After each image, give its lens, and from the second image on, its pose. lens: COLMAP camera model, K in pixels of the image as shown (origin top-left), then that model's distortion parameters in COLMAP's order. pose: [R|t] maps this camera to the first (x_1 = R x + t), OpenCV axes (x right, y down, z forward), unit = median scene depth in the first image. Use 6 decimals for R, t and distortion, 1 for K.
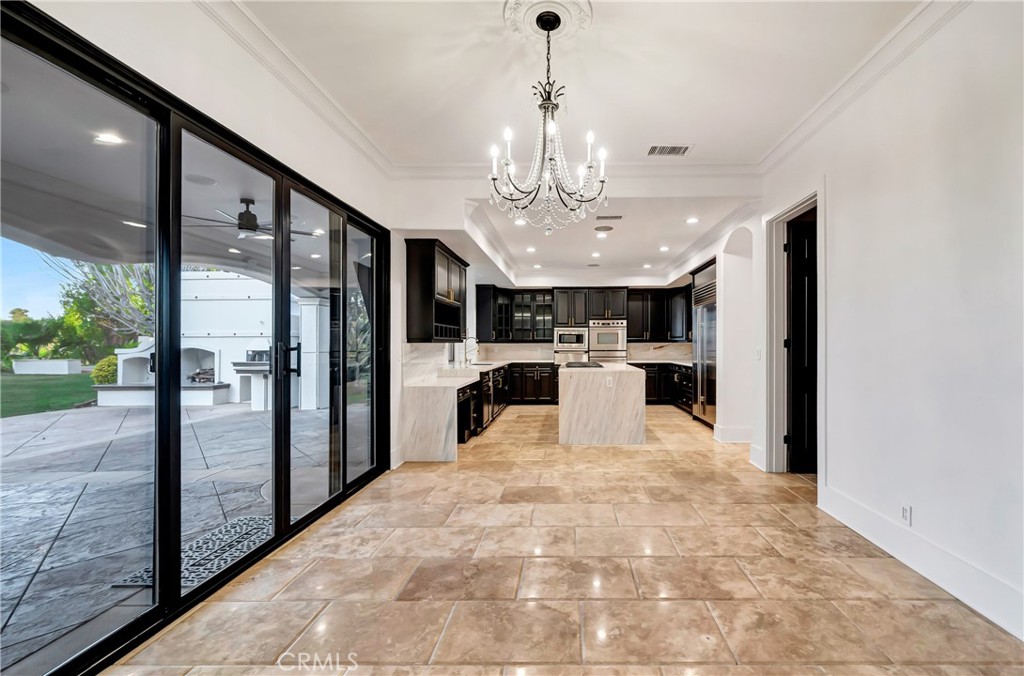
lens RADIAL K [[405.9, 0, 571.1], [0, 405.9, 337.8], [0, 0, 1]] dist [-0.000590, -0.000014]
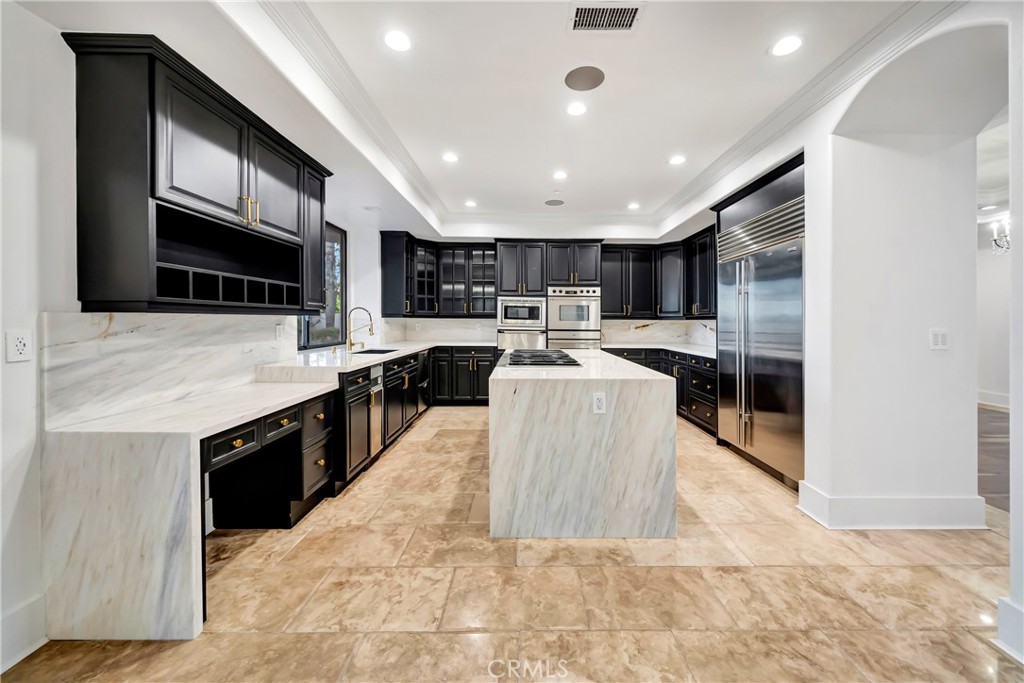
lens RADIAL K [[378.2, 0, 533.2], [0, 378.2, 319.8], [0, 0, 1]] dist [-0.001605, -0.000162]
pose [[0.999682, 0.008567, 0.023725, 0.005794], [-0.008854, 0.999888, 0.012030, 0.007779], [-0.023619, -0.012236, 0.999646, 0.432210]]
